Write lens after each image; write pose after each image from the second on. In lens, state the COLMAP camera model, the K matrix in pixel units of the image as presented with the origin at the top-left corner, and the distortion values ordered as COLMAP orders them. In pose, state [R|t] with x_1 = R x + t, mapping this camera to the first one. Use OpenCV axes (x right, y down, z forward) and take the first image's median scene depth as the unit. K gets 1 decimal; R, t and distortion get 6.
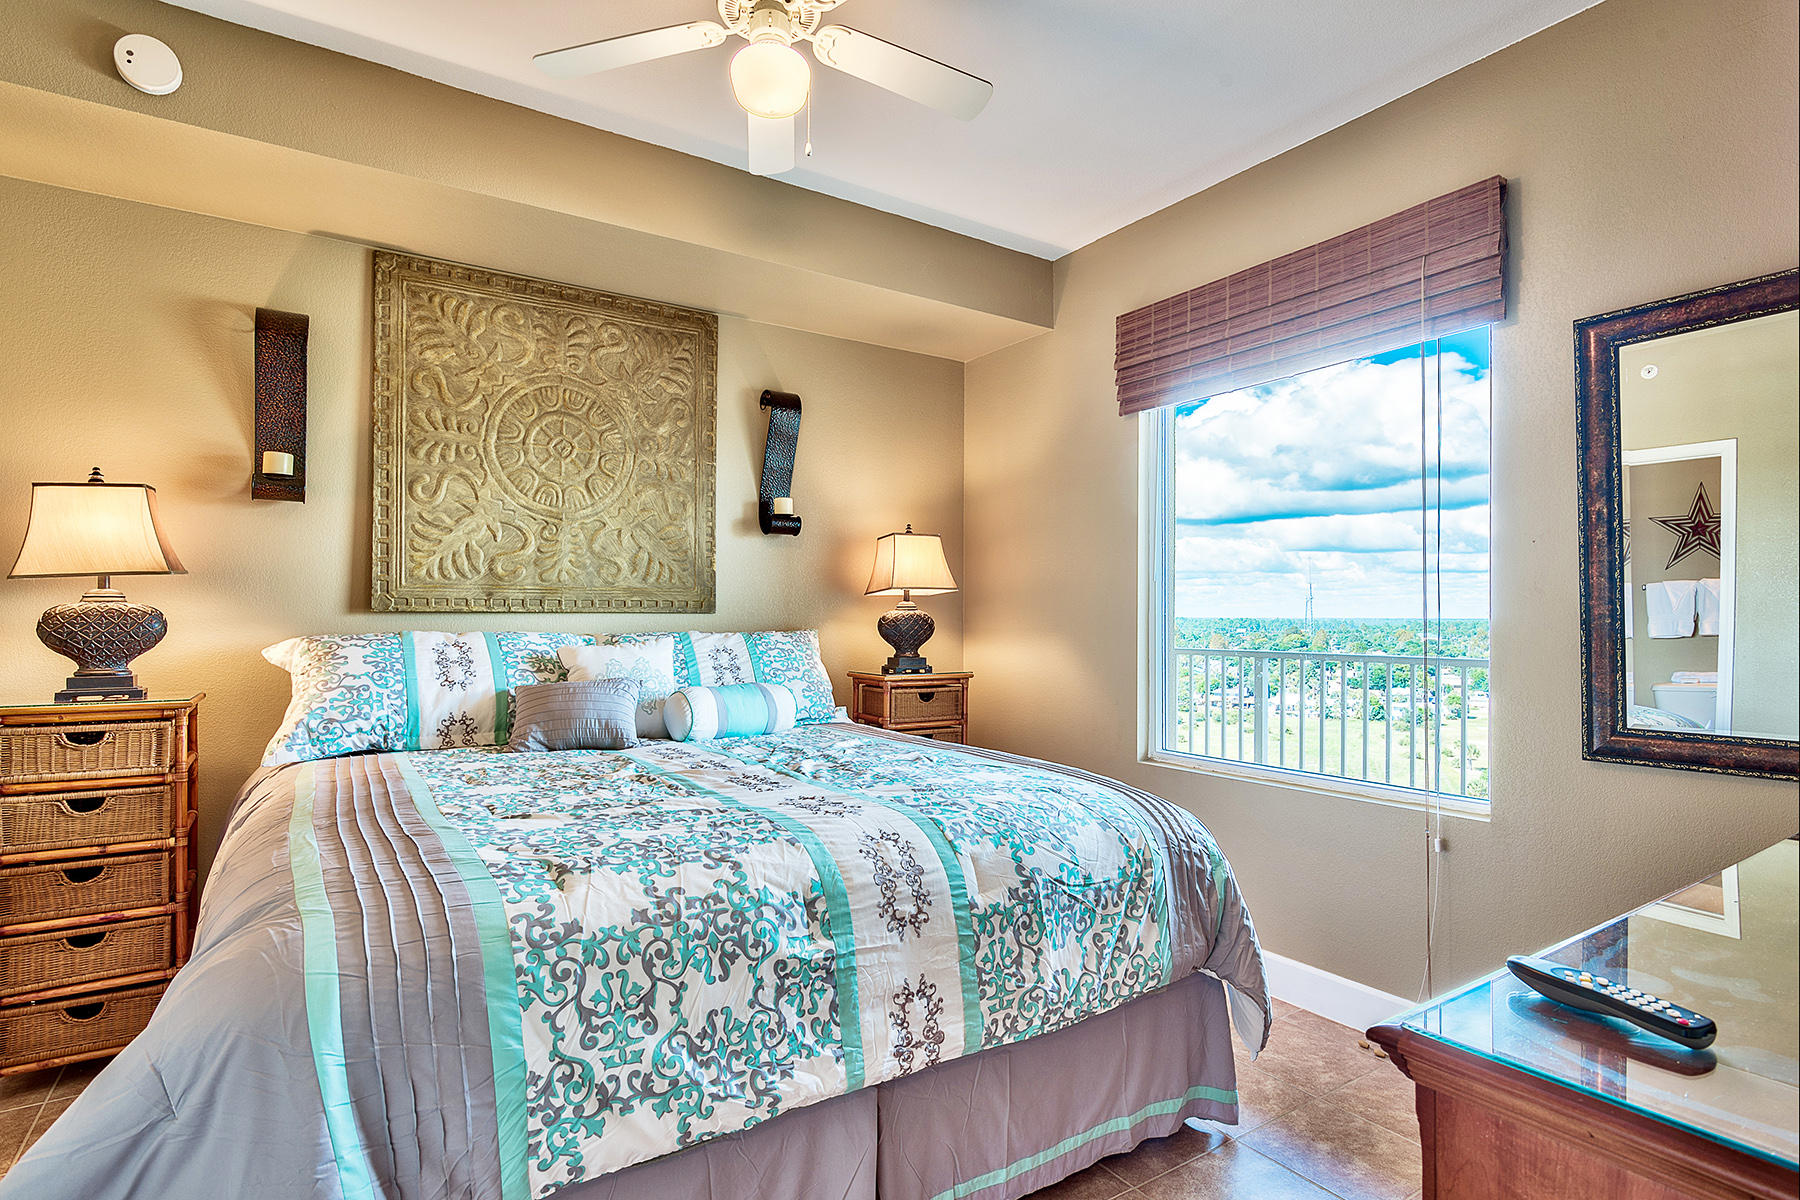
lens RADIAL K [[907.4, 0, 893.0], [0, 907.4, 588.4], [0, 0, 1]] dist [-0.001536, -0.000442]
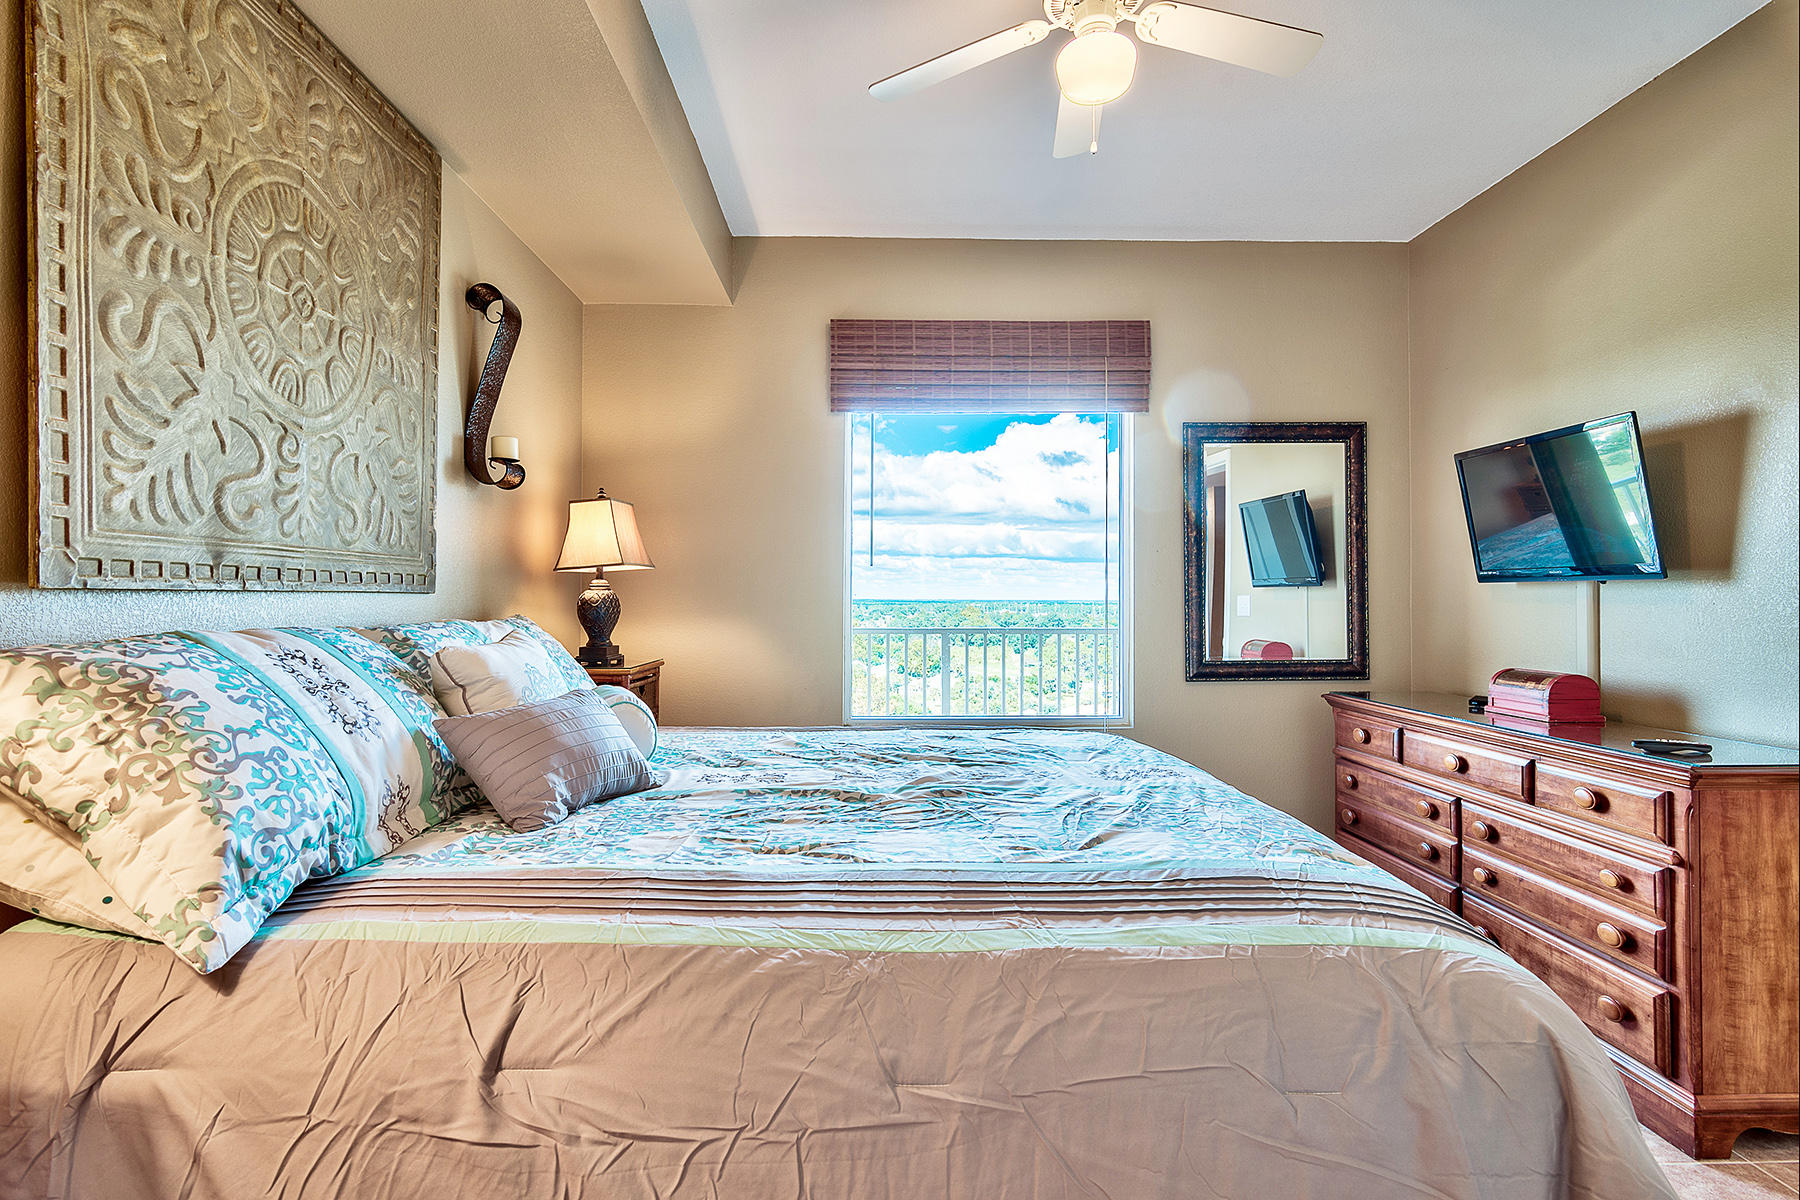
lens RADIAL K [[890.8, 0, 896.5], [0, 890.8, 577.5], [0, 0, 1]] dist [-0.015993, 0.000313]
pose [[0.525546, 0.017861, 0.850578, -0.672050], [-0.025933, 0.999651, -0.004968, 0.011287], [-0.850370, -0.019447, 0.525826, 0.414384]]
